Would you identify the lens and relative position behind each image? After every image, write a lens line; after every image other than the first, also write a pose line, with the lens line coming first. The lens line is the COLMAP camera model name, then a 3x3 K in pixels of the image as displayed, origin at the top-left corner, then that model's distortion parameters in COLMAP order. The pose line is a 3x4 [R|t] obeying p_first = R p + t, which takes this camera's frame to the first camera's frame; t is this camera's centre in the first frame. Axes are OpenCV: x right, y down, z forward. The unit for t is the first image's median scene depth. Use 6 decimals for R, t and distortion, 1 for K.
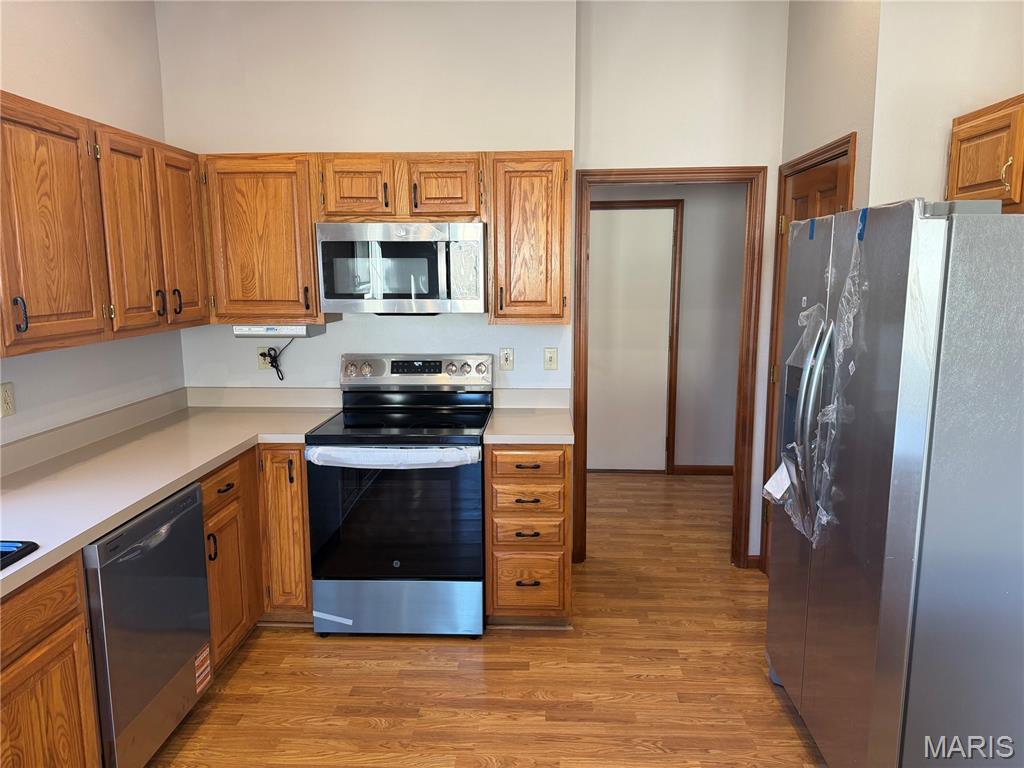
lens RADIAL K [[724.3, 0, 513.9], [0, 724.3, 380.6], [0, 0, 1]] dist [0.062287, -0.055743]
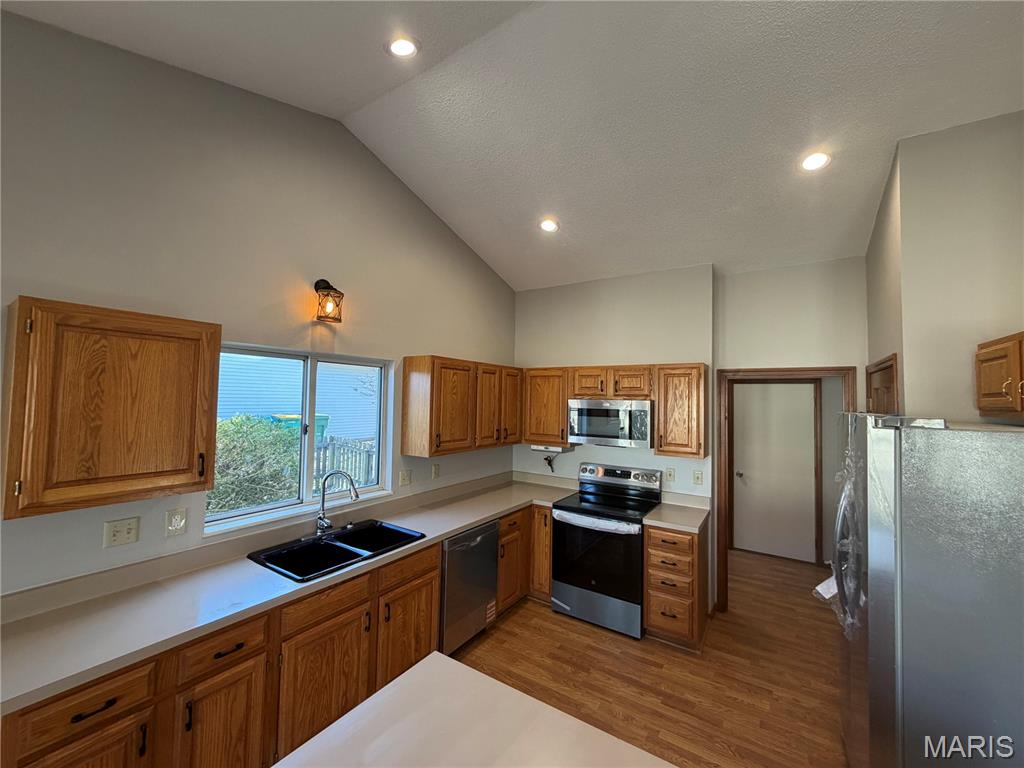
lens RADIAL K [[408.7, 0, 509.8], [0, 408.7, 384.2], [0, 0, 1]] dist [0.002372, -0.000254]
pose [[0.861560, 0.003326, -0.507645, 0.184327], [-0.101905, 0.980757, -0.166525, -0.048386], [0.497322, 0.195203, 0.845320, -0.083040]]
